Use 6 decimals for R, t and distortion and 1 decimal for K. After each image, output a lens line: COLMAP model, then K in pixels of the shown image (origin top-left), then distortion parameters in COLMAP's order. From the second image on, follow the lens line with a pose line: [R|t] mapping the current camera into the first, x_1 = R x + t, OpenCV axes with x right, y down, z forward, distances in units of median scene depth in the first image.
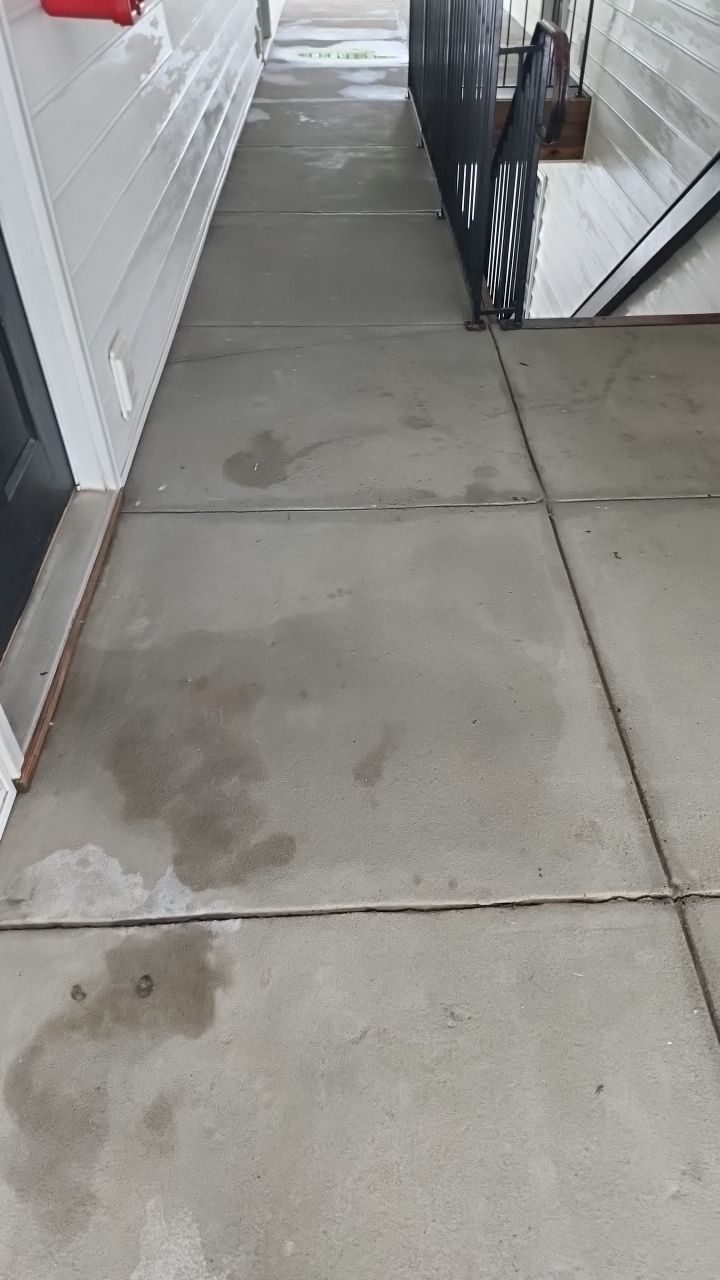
lens RADIAL K [[857.5, 0, 360.0], [0, 857.5, 640.0], [0, 0, 1]] dist [0.028009, -0.001529]
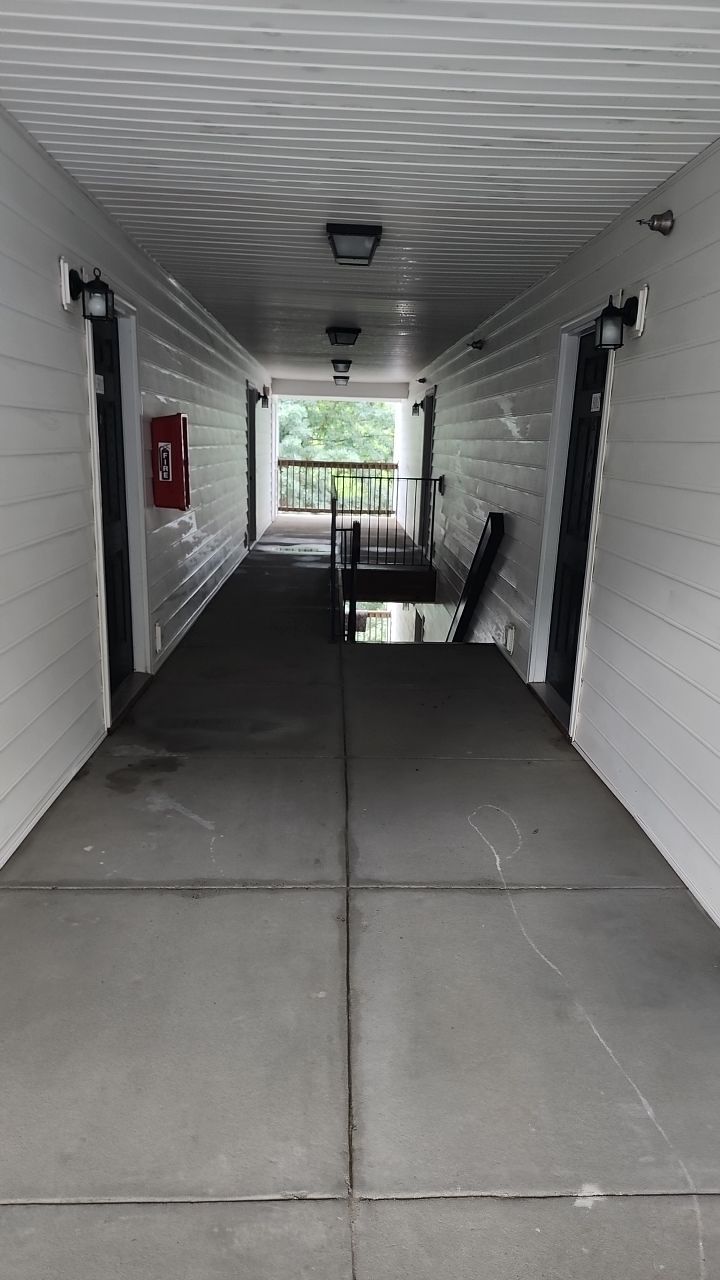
lens RADIAL K [[822.8, 0, 360.0], [0, 822.8, 640.0], [0, 0, 1]] dist [-0.029526, 0.000046]
pose [[0.999235, 0.030246, 0.024804, 0.112949], [-0.014250, 0.872018, -0.489266, 0.426885], [-0.036428, 0.488538, 0.871782, -0.507954]]
